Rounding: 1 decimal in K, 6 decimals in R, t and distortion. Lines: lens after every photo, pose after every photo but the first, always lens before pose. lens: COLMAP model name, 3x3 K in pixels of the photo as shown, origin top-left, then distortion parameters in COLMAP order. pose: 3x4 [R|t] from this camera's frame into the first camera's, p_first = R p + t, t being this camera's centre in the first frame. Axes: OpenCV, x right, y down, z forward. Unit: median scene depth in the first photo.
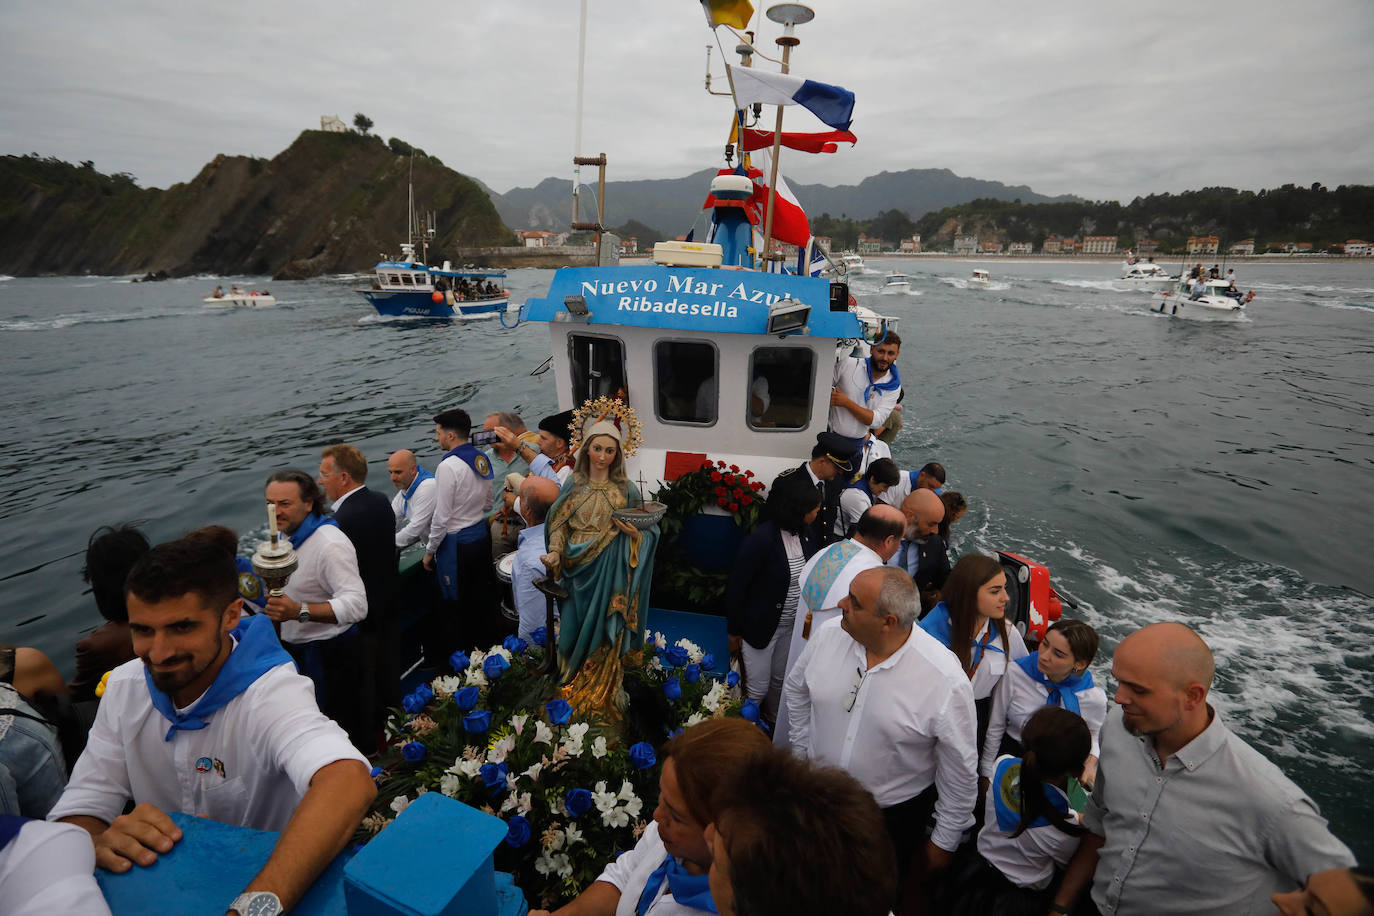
lens RADIAL K [[669.8, 0, 677.9], [0, 669.8, 463.2], [0, 0, 1]] dist [-0.087981, 0.038825]
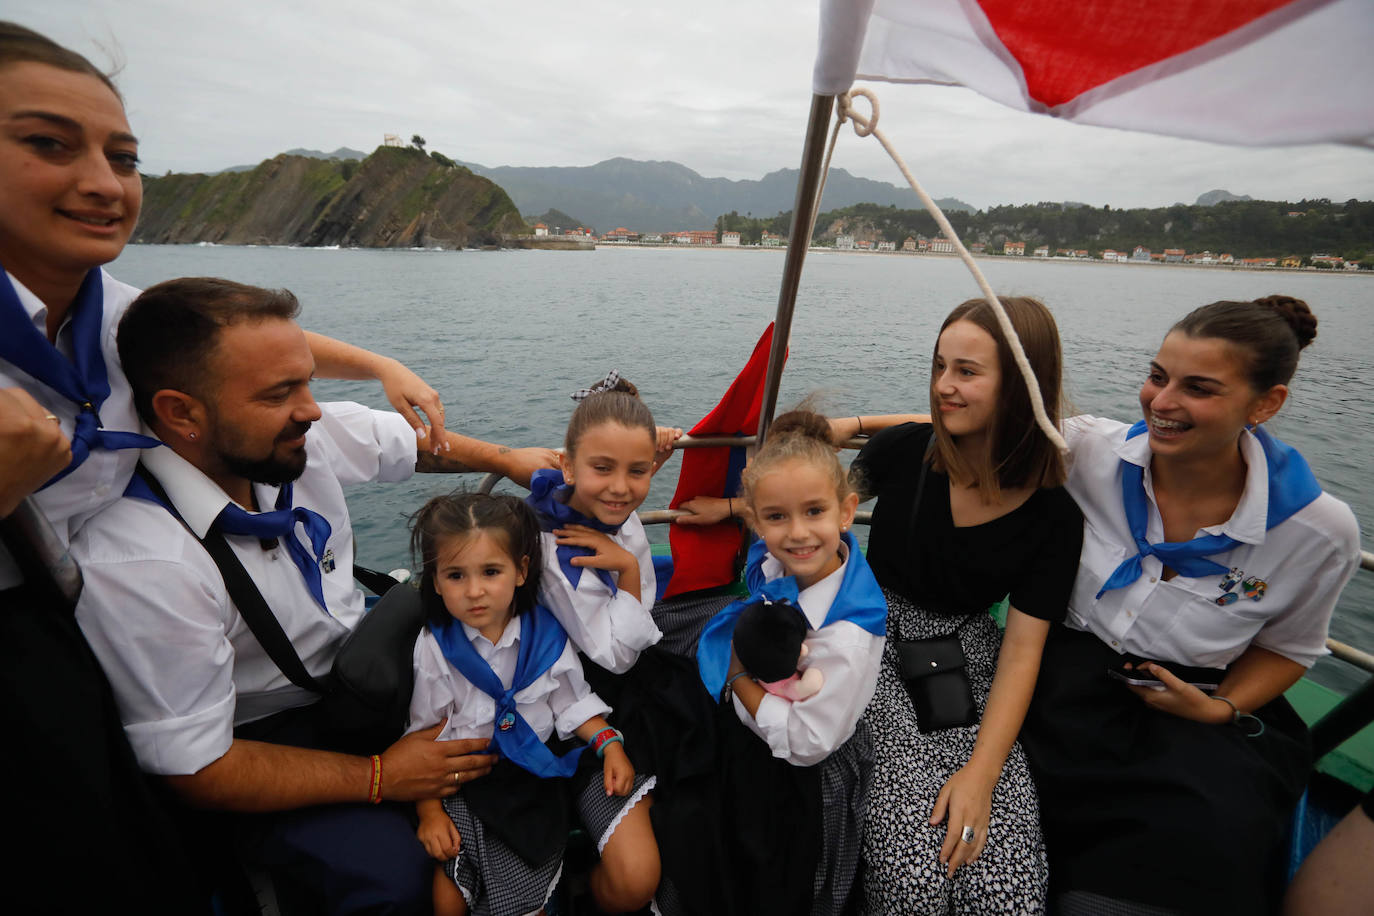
lens RADIAL K [[669.8, 0, 677.9], [0, 669.8, 463.2], [0, 0, 1]] dist [-0.087981, 0.038825]
pose [[0.990020, -0.010205, 0.140557, -0.099364], [0.008069, 0.999843, 0.015761, 0.108465], [-0.140696, -0.014470, 0.989947, -0.344711]]
